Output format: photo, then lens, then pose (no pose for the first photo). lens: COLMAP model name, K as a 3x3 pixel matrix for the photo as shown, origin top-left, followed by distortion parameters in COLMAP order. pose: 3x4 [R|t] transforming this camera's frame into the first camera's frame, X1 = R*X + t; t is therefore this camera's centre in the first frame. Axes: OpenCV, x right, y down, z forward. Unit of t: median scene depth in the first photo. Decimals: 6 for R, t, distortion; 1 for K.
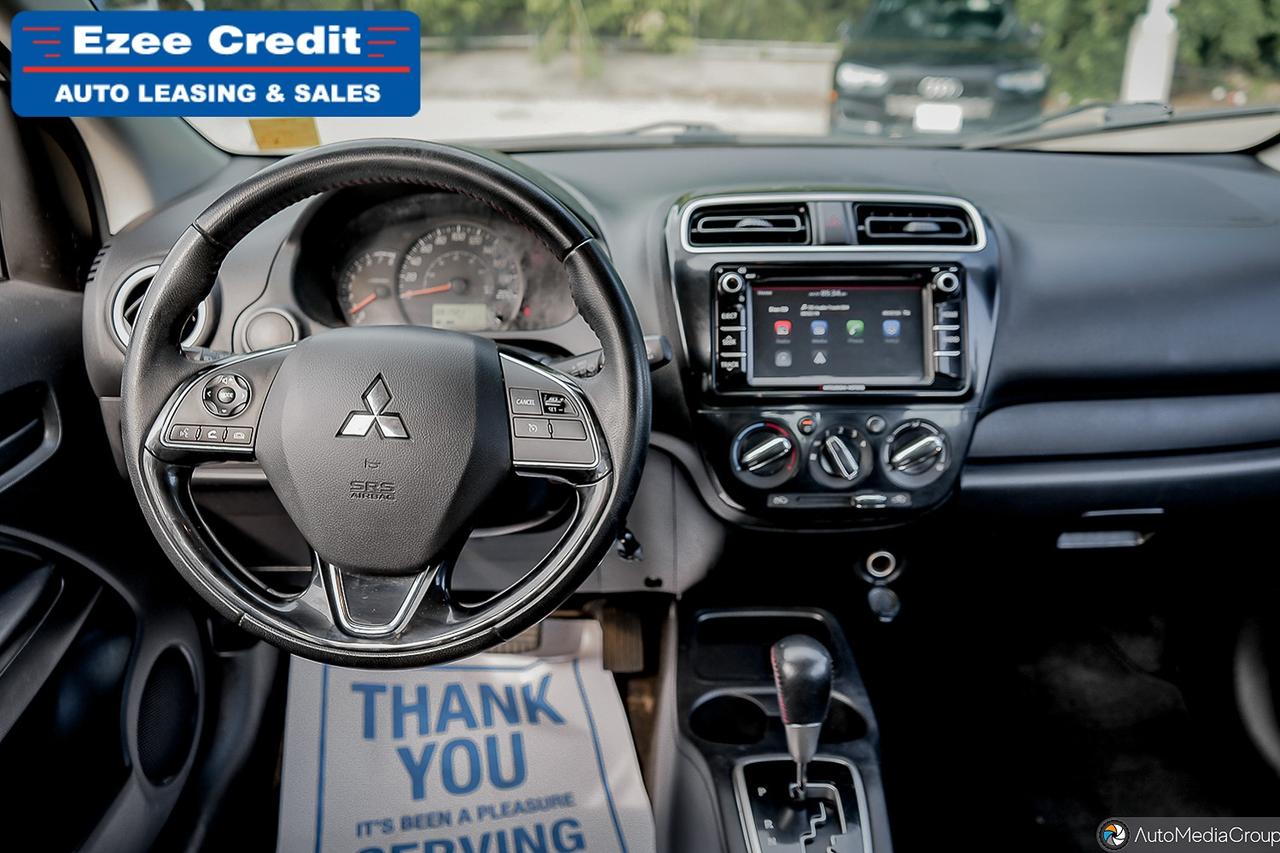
lens RADIAL K [[1003.1, 0, 639.4], [0, 1003.1, 432.8], [0, 0, 1]] dist [-0.028510, 0.033390]
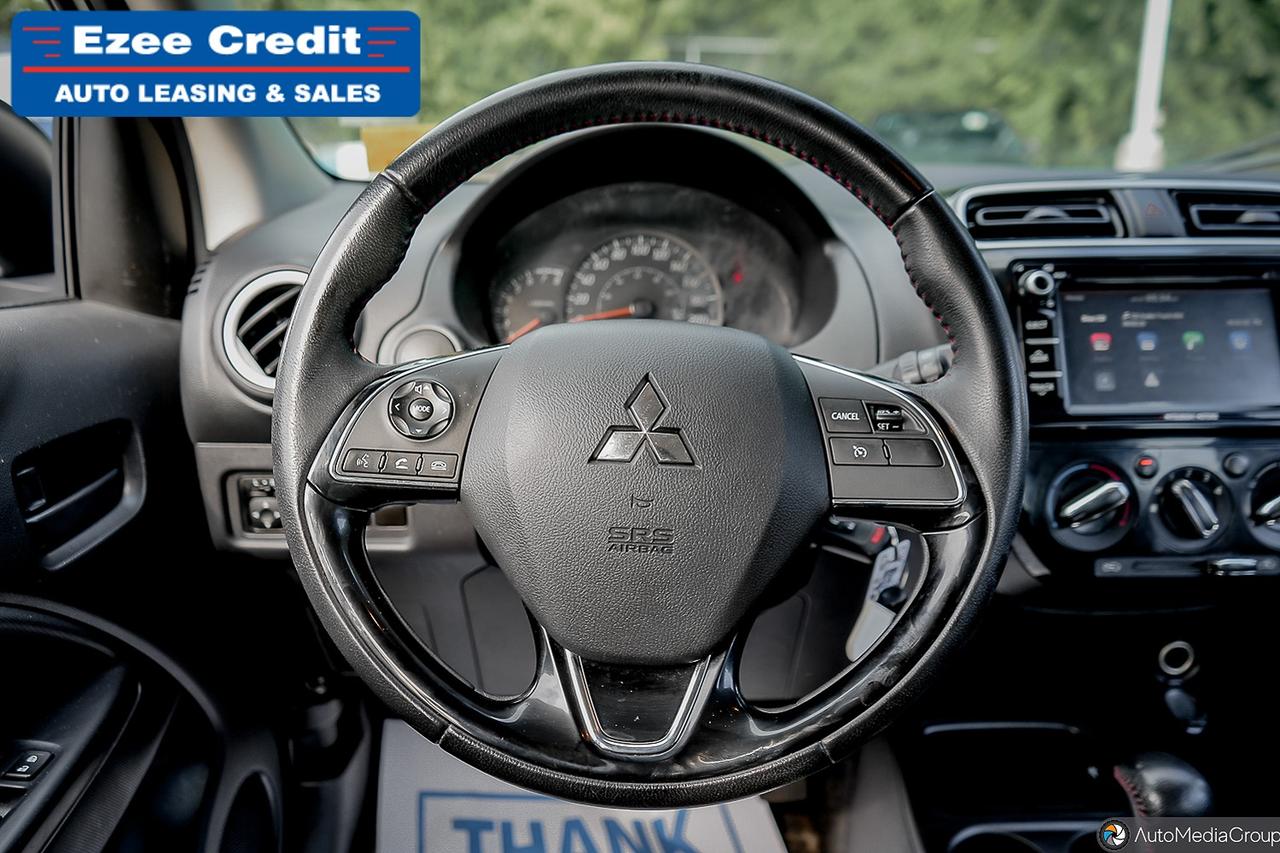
lens RADIAL K [[1003.1, 0, 636.8], [0, 1003.1, 435.1], [0, 0, 1]] dist [-0.028510, 0.033390]
pose [[0.999952, -0.005173, 0.008311, -0.221715], [0.006077, 0.993618, -0.112632, 0.051203], [-0.007676, 0.112677, 0.993602, 0.246200]]
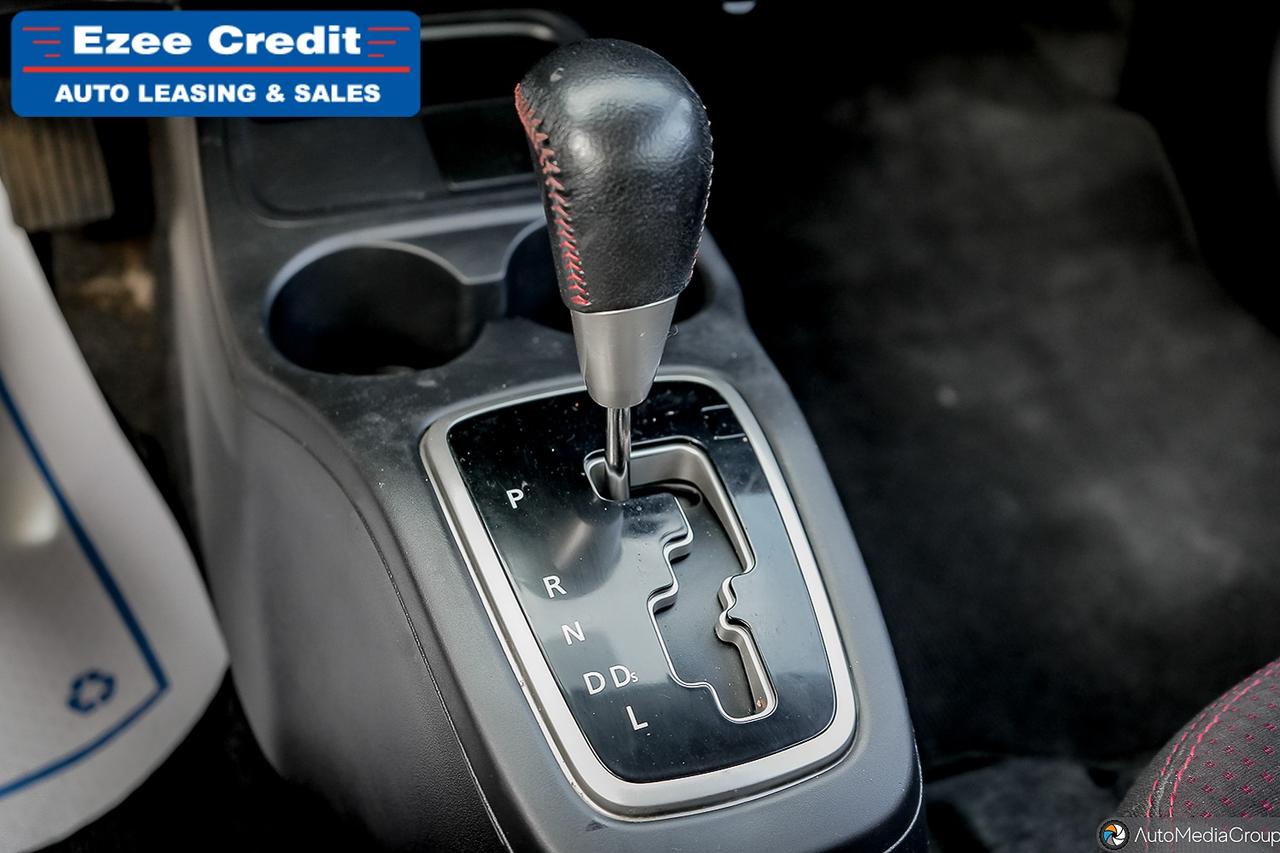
lens RADIAL K [[1458.7, 0, 646.3], [0, 1458.7, 425.7], [0, 0, 1]] dist [0.017770, 0.000000]
pose [[0.933039, -0.173569, 0.315137, 0.004723], [0.039638, 0.920190, 0.389460, 0.131786], [-0.357584, -0.350890, 0.865453, 0.535420]]
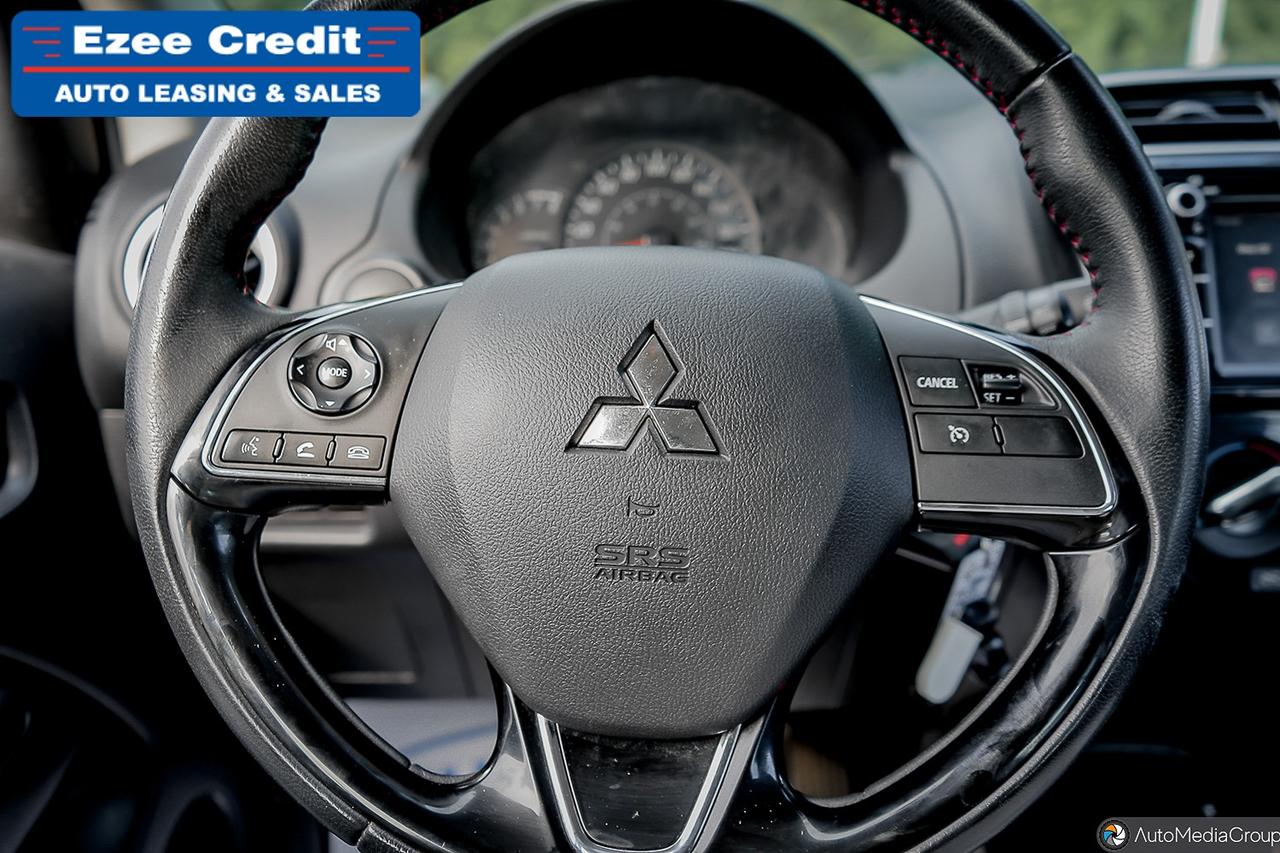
lens RADIAL K [[1003.1, 0, 637.5], [0, 1003.1, 434.4], [0, 0, 1]] dist [-0.028510, 0.033390]
pose [[0.999726, -0.003611, -0.023129, -0.207506], [0.002098, 0.997875, -0.065130, 0.022017], [0.023315, 0.065064, 0.997609, 0.419332]]
